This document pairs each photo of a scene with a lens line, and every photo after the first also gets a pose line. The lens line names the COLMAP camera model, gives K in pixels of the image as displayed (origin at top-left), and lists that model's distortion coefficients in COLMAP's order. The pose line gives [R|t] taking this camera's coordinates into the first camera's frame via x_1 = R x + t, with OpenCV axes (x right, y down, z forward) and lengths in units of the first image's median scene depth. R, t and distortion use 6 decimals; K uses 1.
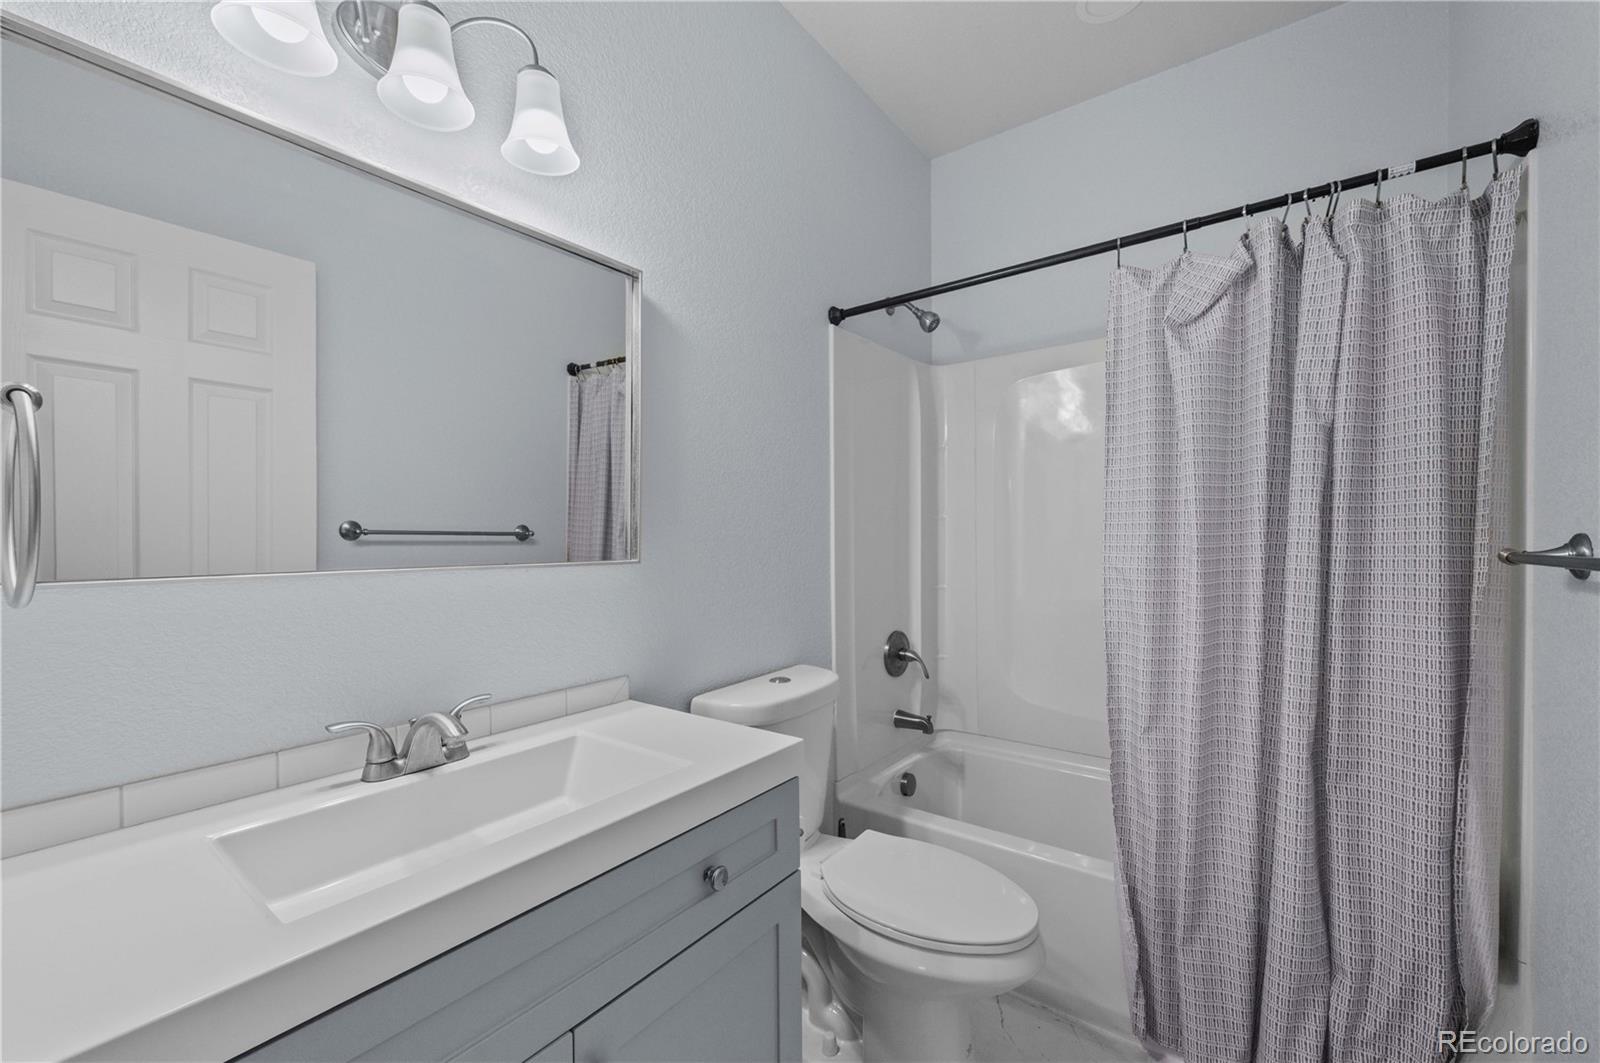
lens RADIAL K [[637.5, 0, 799.5], [0, 637.5, 534.2], [0, 0, 1]] dist [0.003487, -0.001452]
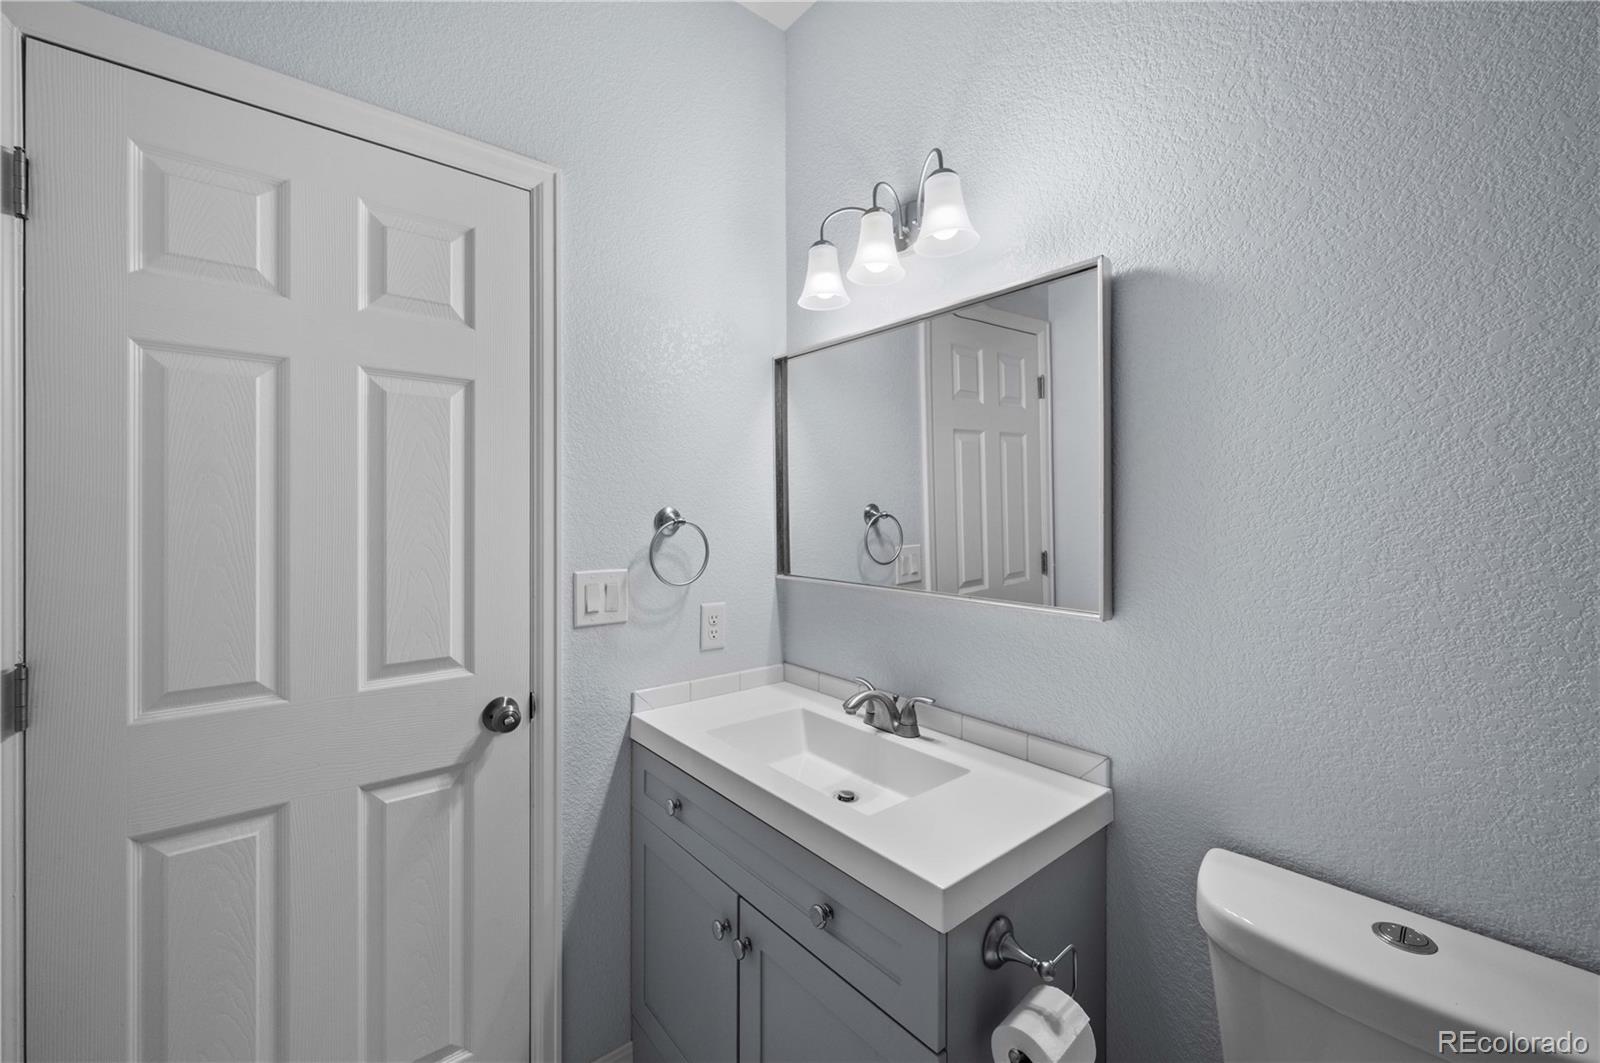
lens RADIAL K [[637.5, 0, 799.2], [0, 637.5, 518.3], [0, 0, 1]] dist [0.003487, -0.001452]
pose [[-0.234785, 0.004636, -0.972036, 0.797218], [-0.004169, 0.999975, 0.005776, -0.108312], [0.972038, 0.005409, -0.234760, 1.082483]]
